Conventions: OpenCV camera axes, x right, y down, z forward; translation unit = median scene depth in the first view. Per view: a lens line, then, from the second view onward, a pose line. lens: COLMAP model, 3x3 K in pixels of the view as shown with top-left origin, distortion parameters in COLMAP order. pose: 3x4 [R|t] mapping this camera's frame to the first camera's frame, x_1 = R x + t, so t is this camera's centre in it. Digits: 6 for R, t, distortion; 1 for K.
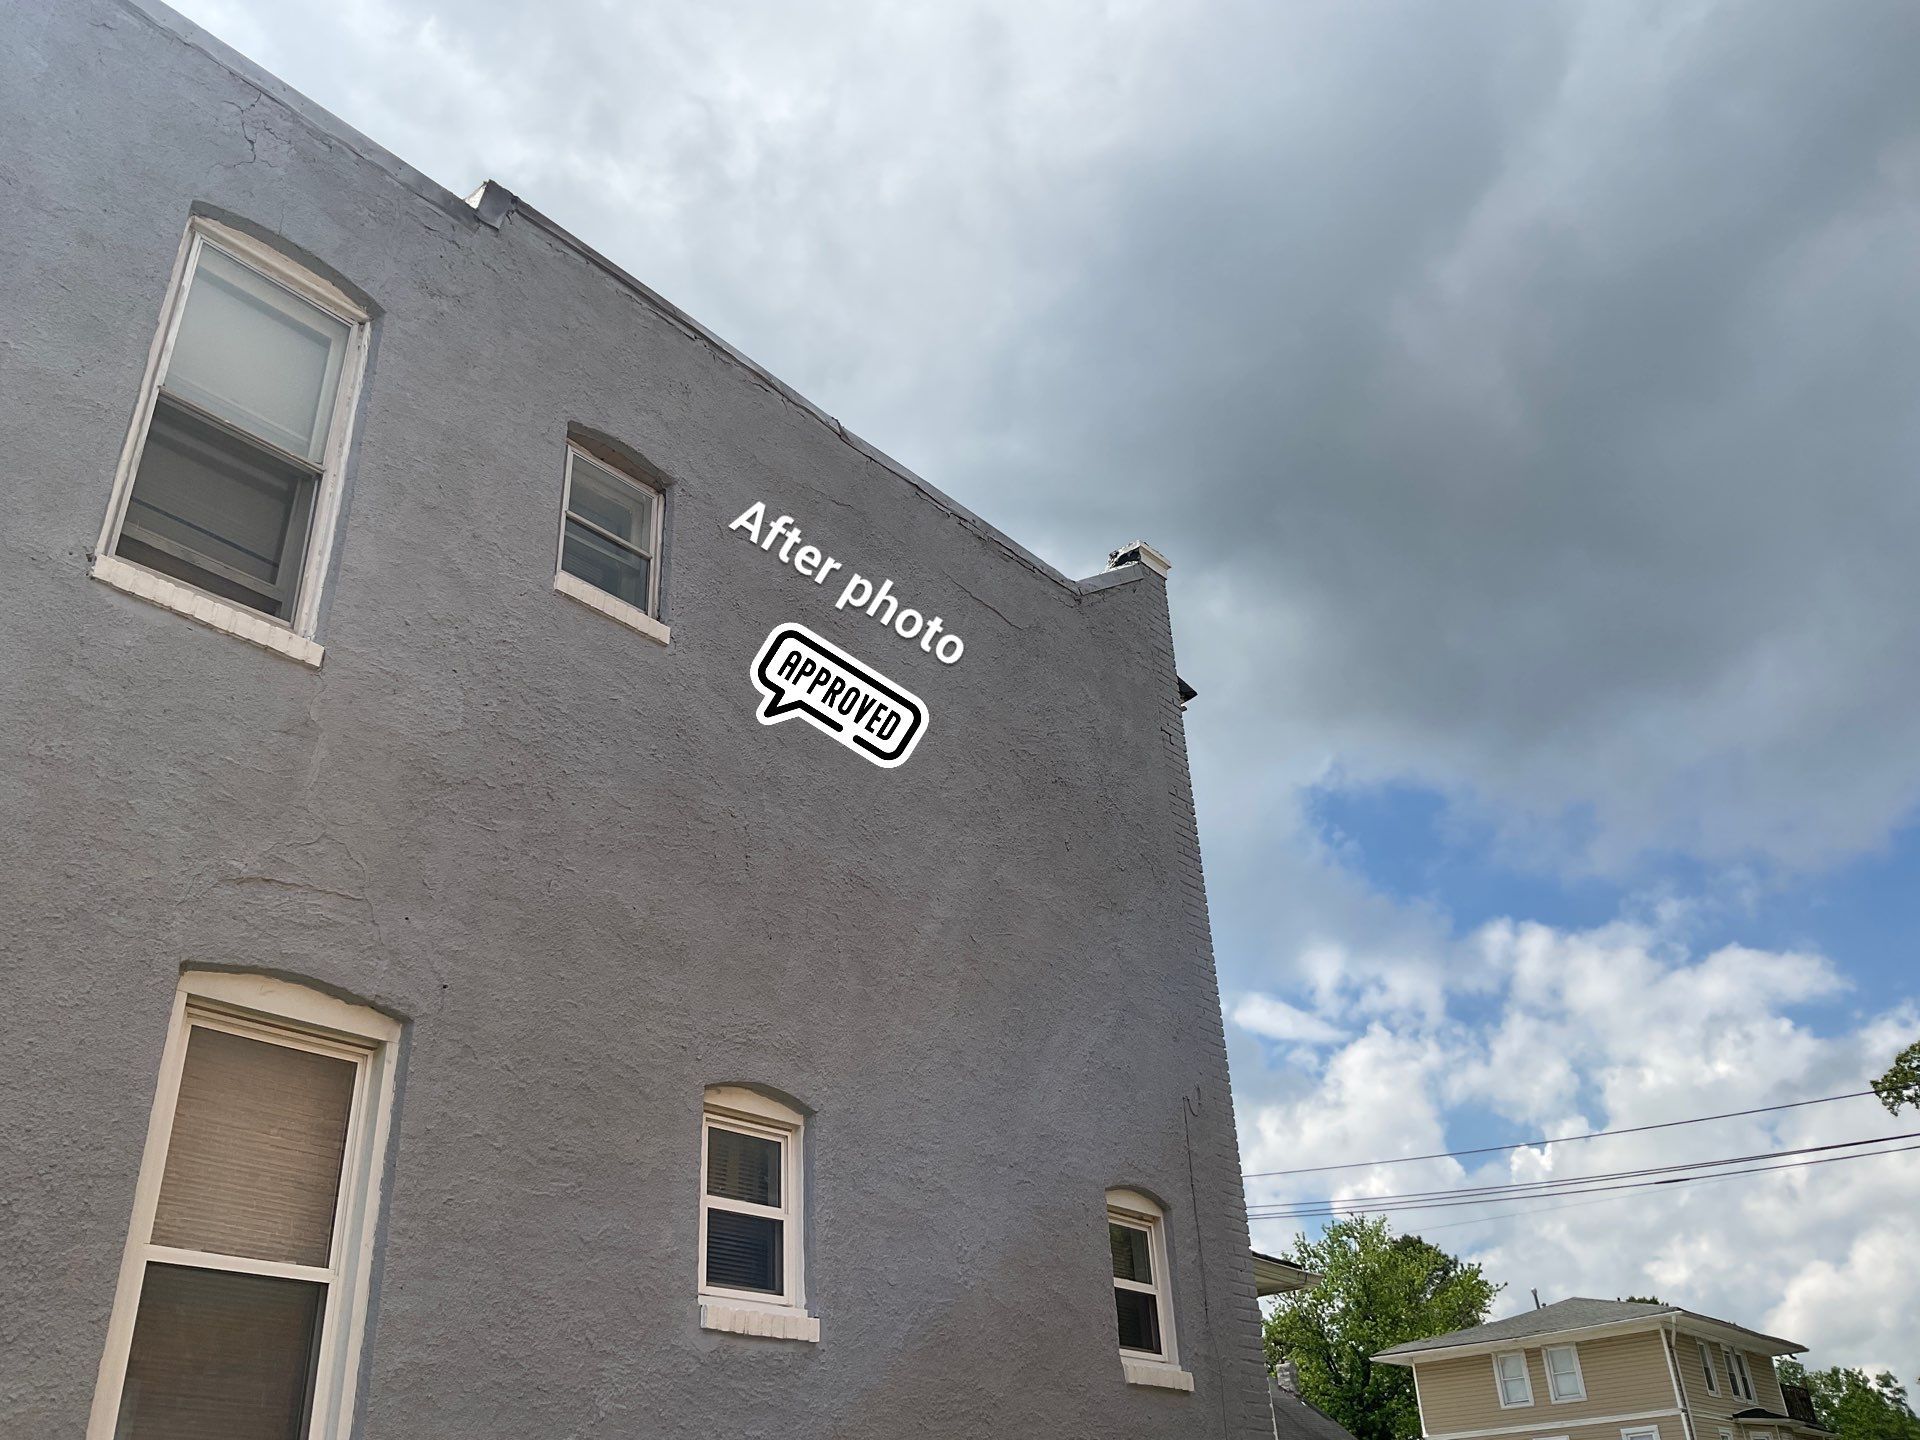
lens RADIAL K [[1580.4, 0, 955.6], [0, 1580.4, 726.2], [0, 0, 1]] dist [0.114507, -0.218084]
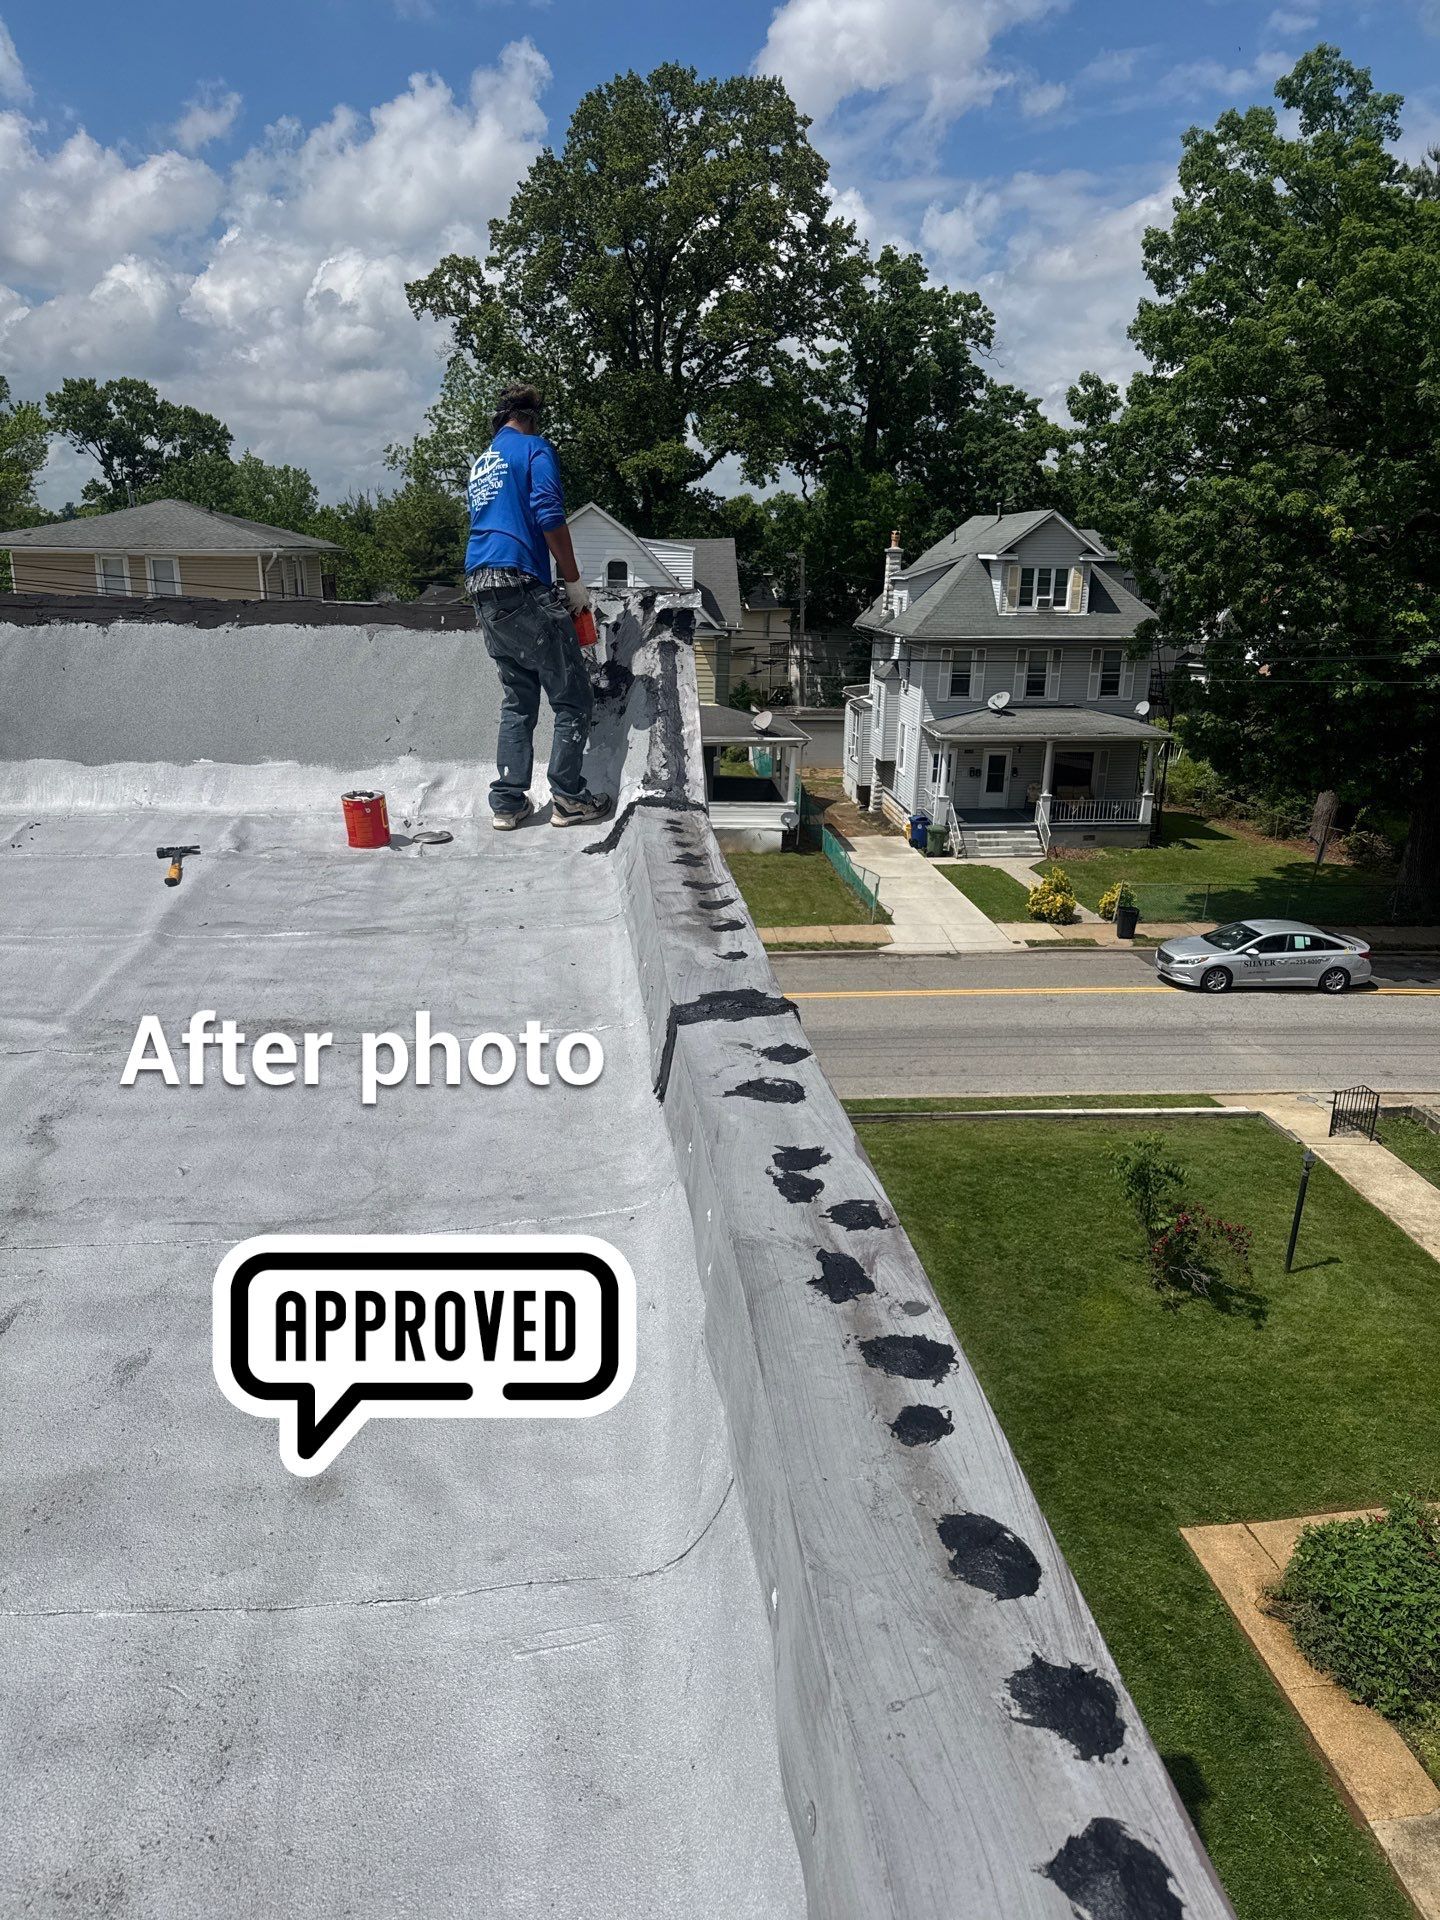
lens RADIAL K [[1580.4, 0, 720.0], [0, 1580.4, 960.0], [0, 0, 1]] dist [0.114507, -0.218084]
pose [[0.841235, -0.535153, 0.077043, 0.014860], [0.537575, 0.843109, -0.013427, -0.054547], [-0.057770, 0.052712, 0.996937, 0.551346]]
